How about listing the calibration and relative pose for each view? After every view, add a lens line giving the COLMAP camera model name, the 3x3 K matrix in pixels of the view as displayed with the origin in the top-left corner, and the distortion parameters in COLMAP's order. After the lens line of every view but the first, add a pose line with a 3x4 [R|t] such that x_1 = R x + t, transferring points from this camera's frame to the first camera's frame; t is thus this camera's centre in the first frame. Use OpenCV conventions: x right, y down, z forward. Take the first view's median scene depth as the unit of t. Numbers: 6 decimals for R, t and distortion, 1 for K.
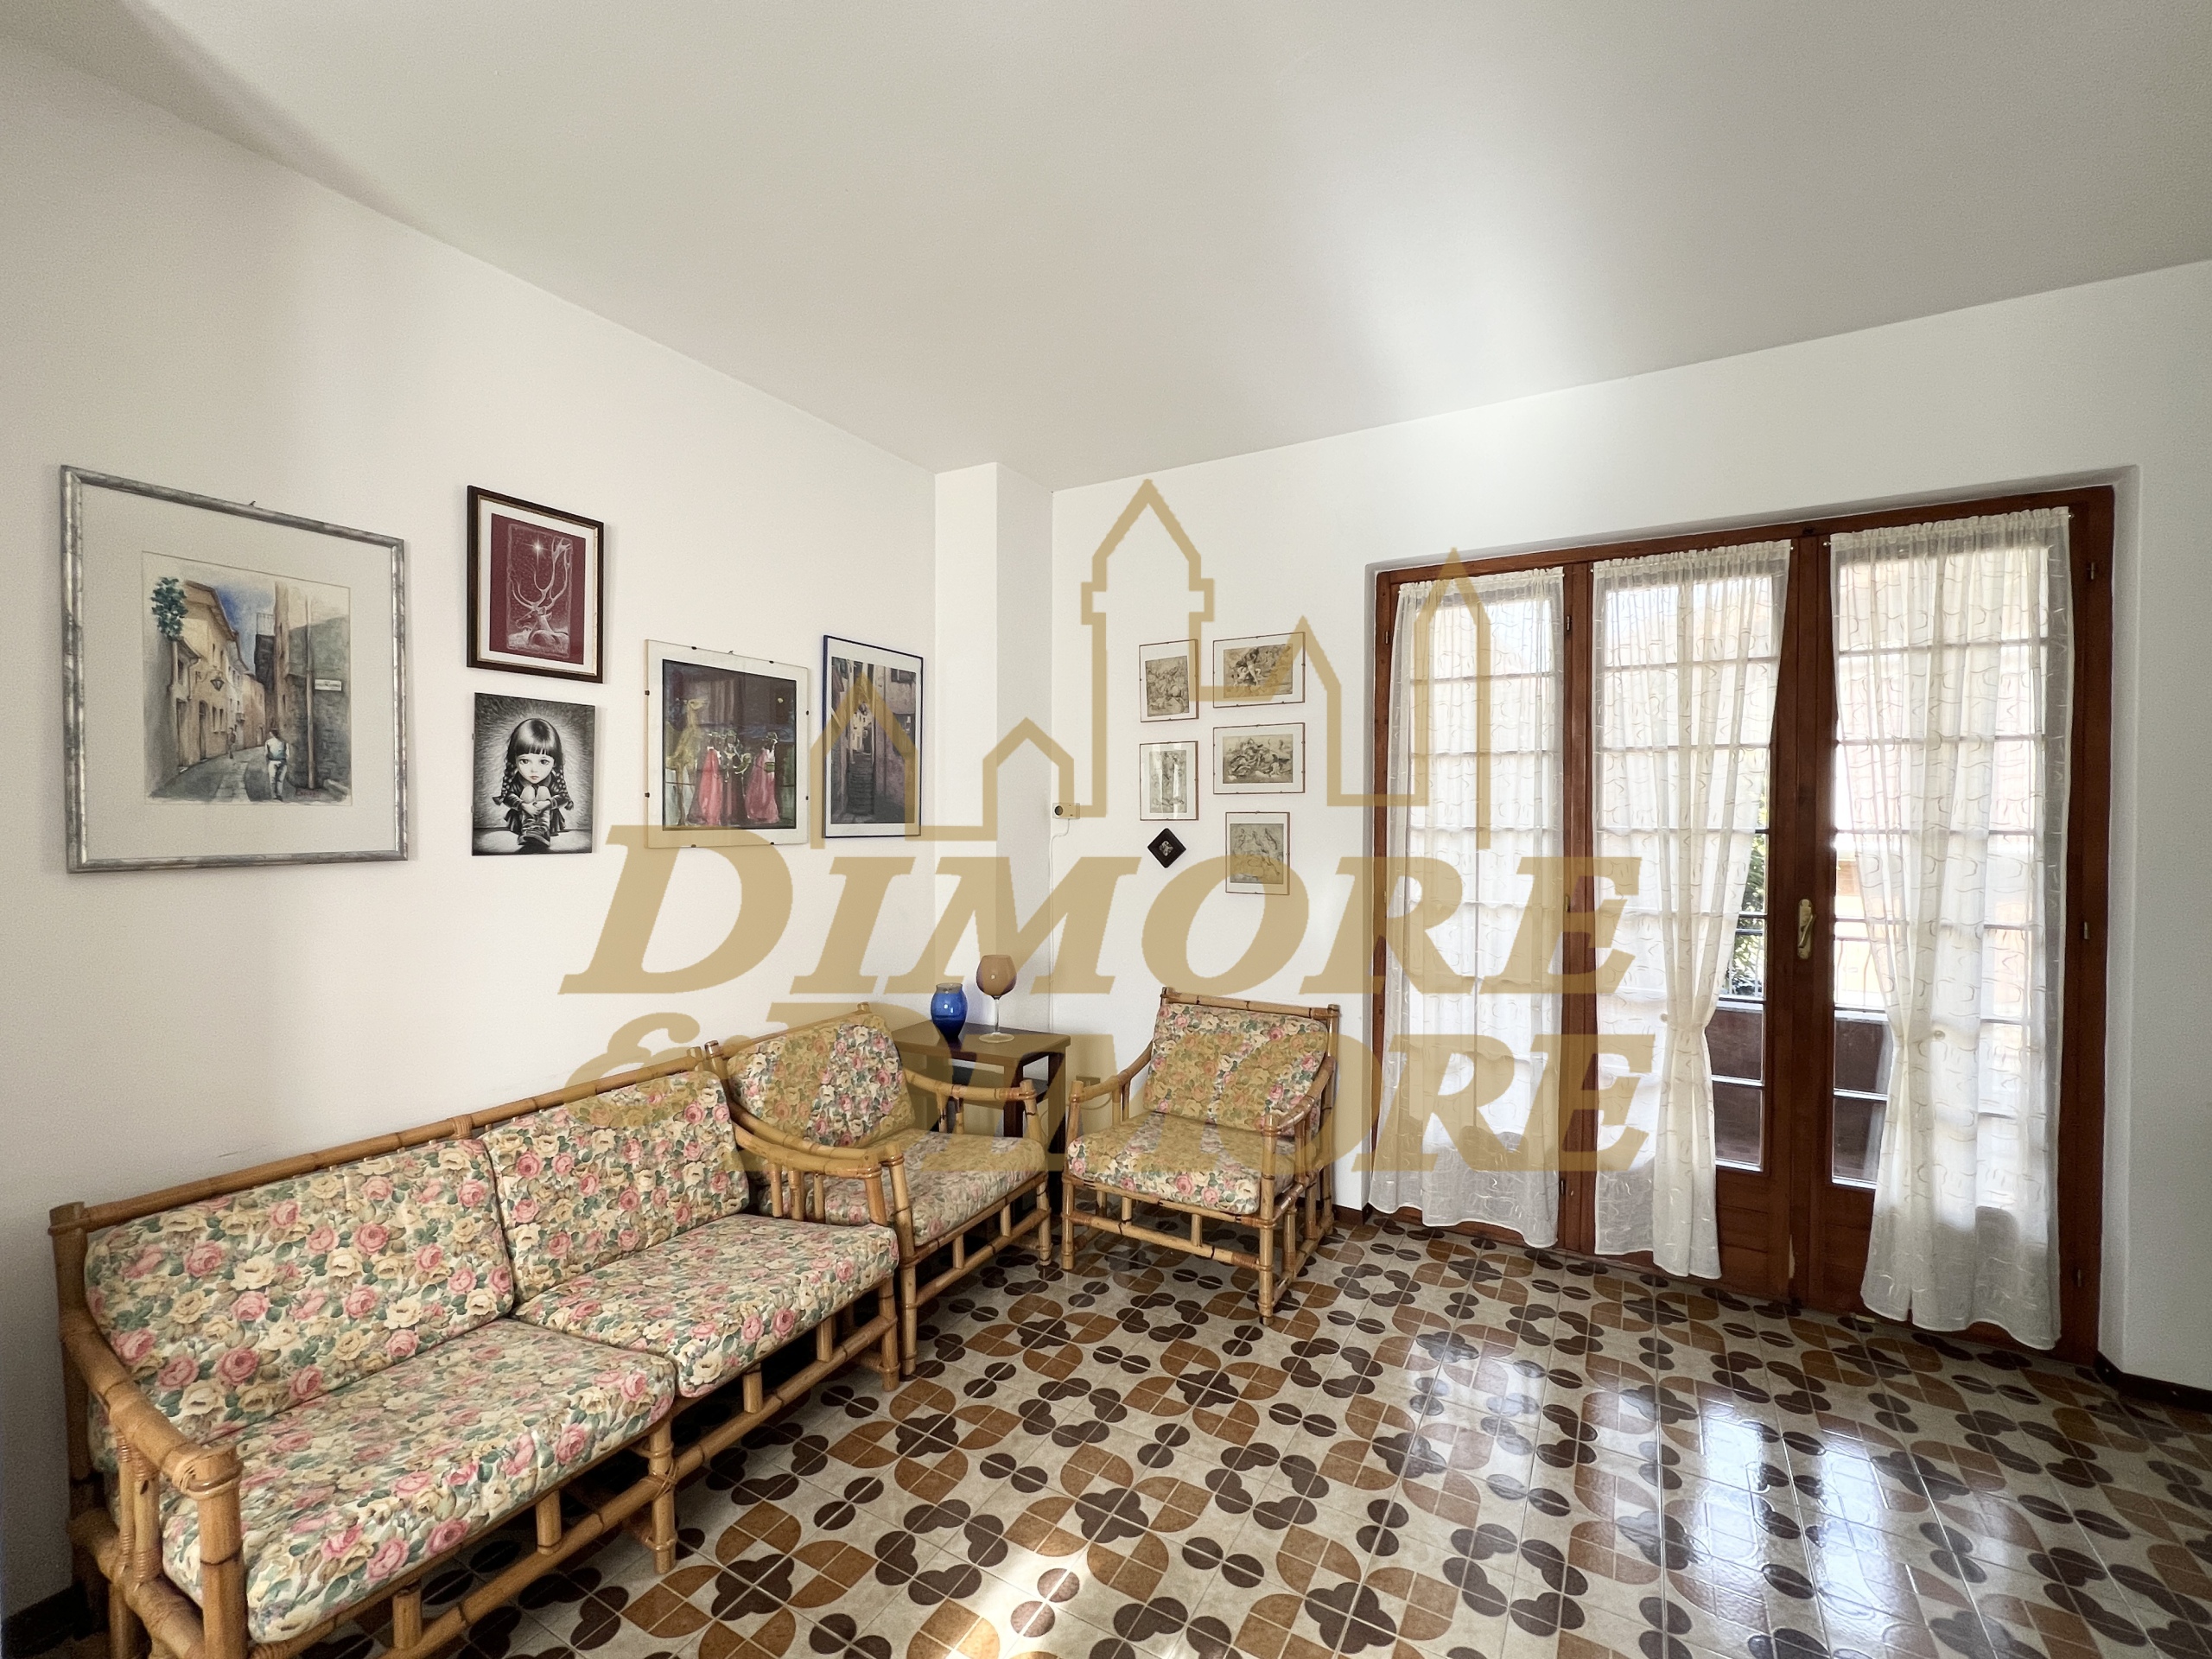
lens RADIAL K [[910.3, 0, 1102.1], [0, 910.3, 825.2], [0, 0, 1]] dist [-0.019389, 0.003356]
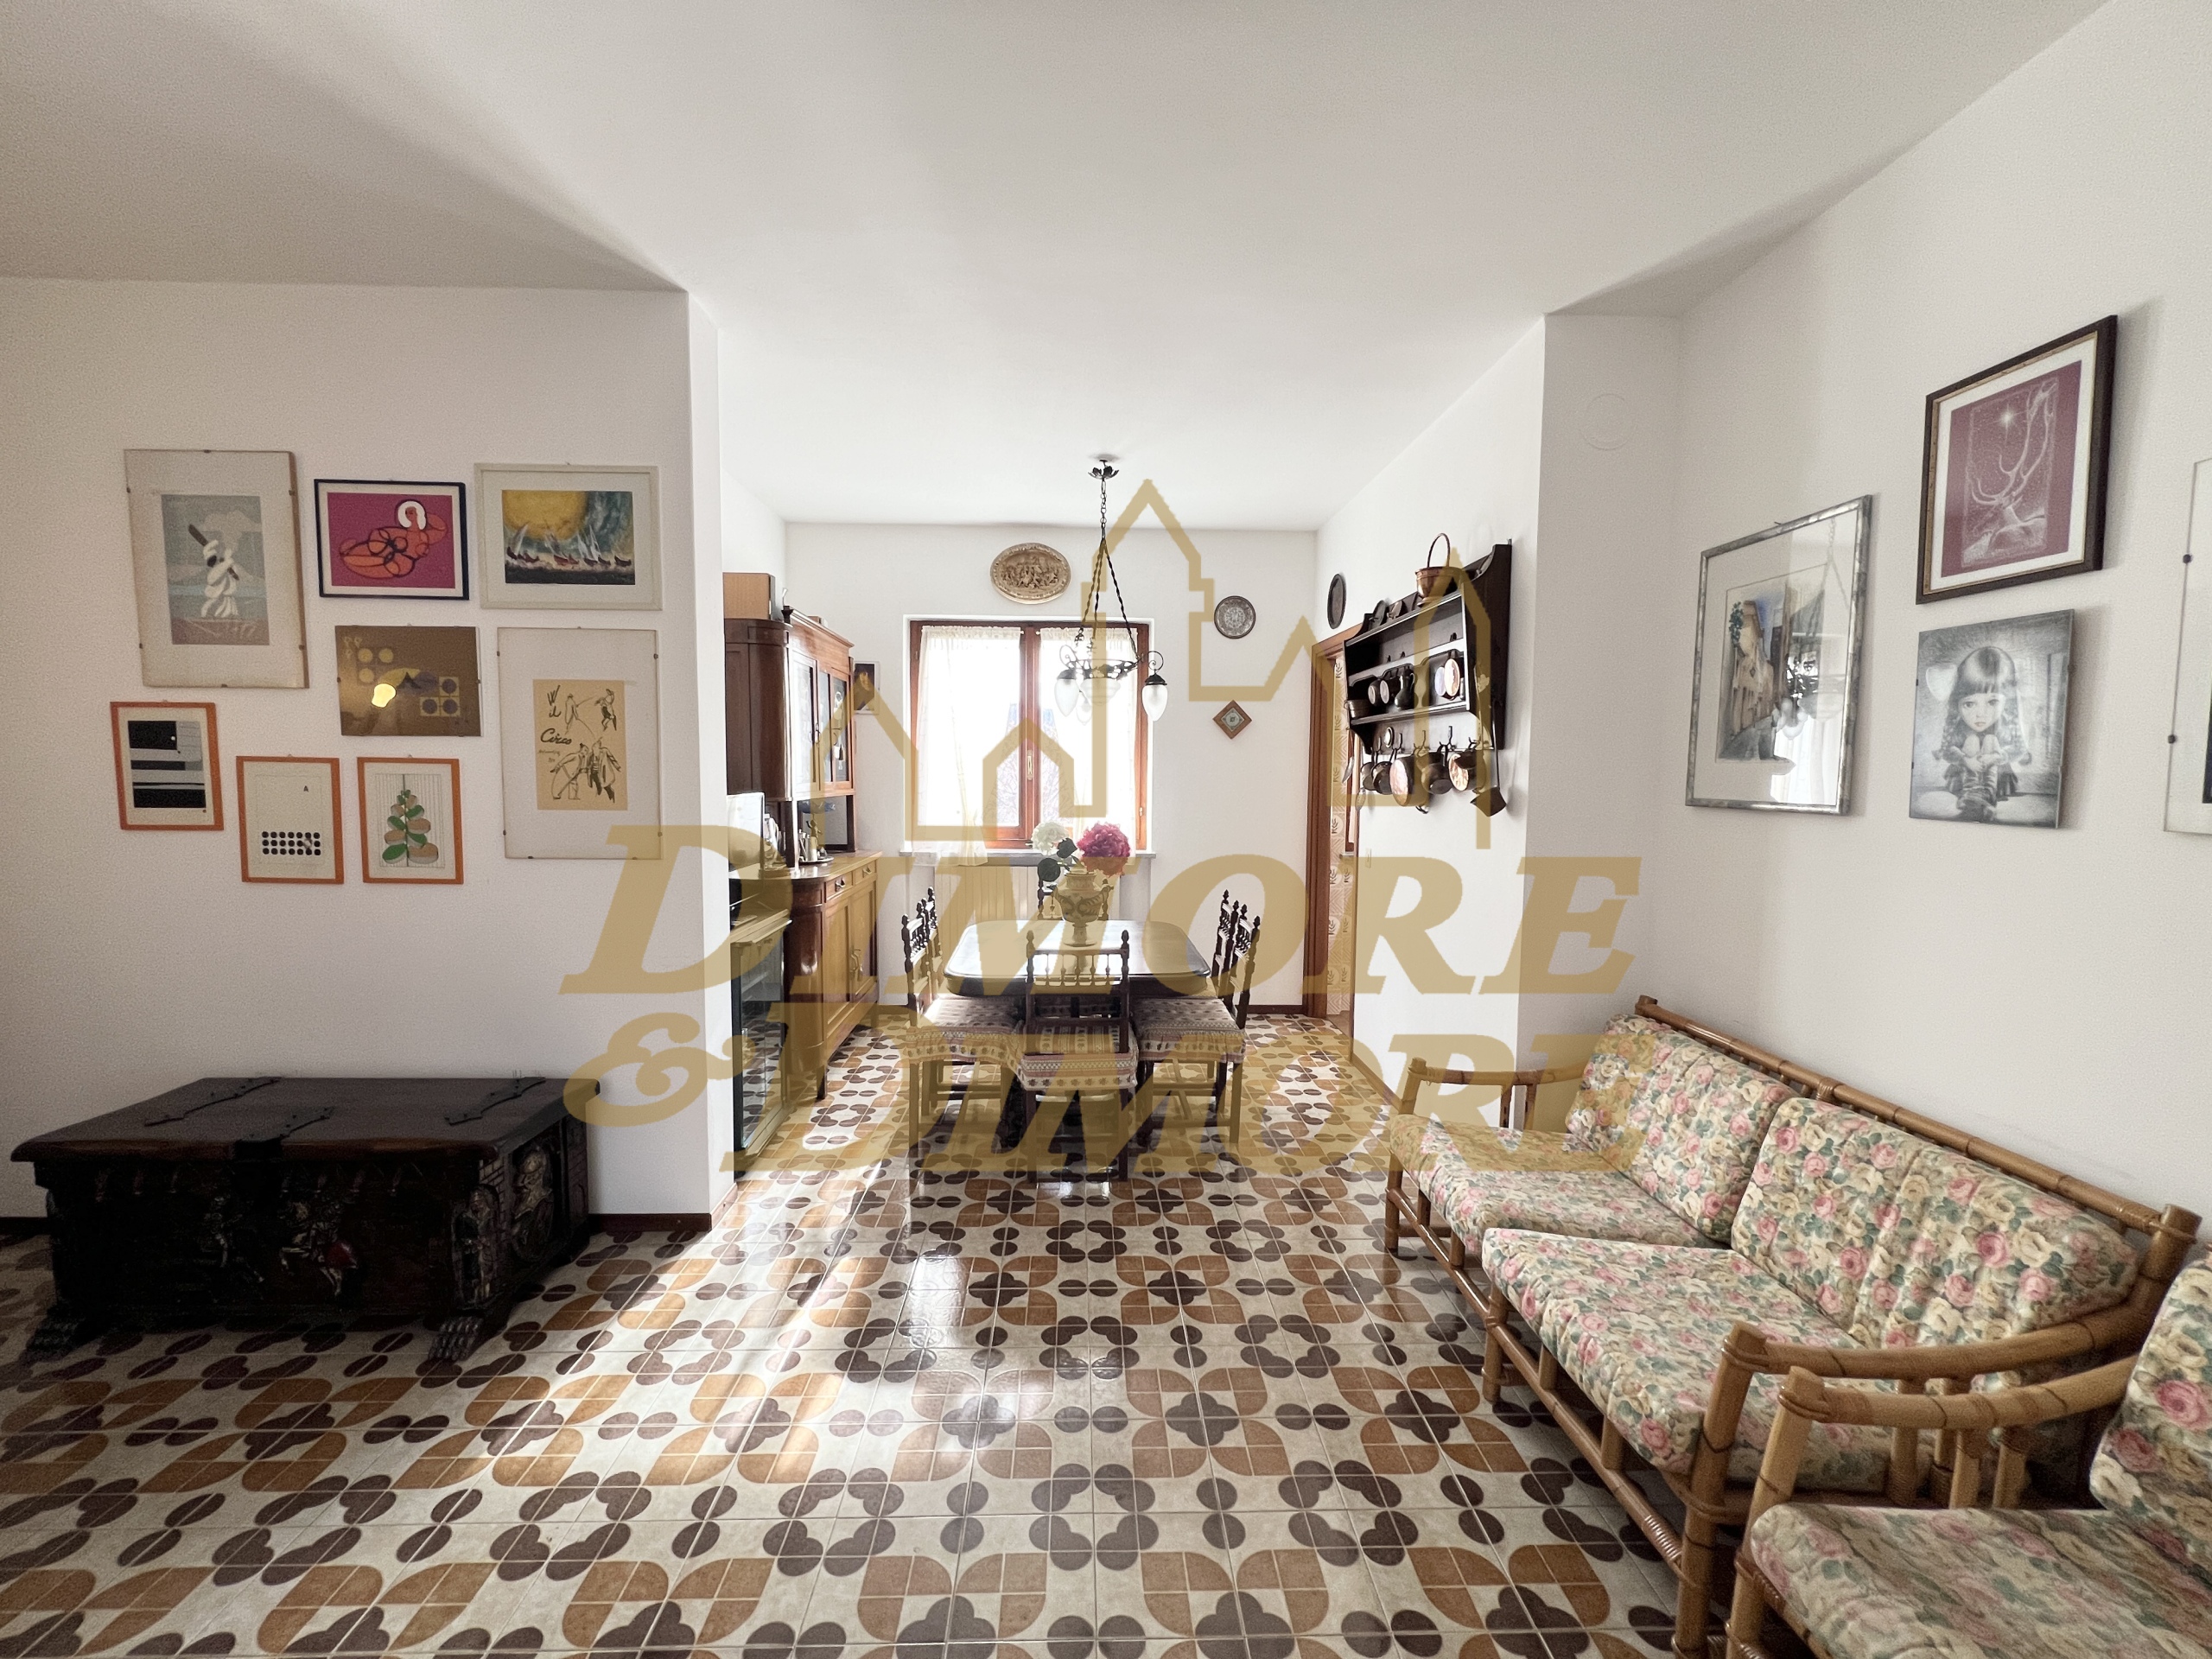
lens RADIAL K [[892.7, 0, 1106.0], [0, 892.7, 823.1], [0, 0, 1]] dist [-0.005266, -0.000224]
pose [[-0.849244, 0.025078, -0.527404, 0.376758], [-0.015731, 0.997226, 0.072749, -0.010305], [0.527766, 0.070078, -0.846494, 1.137470]]
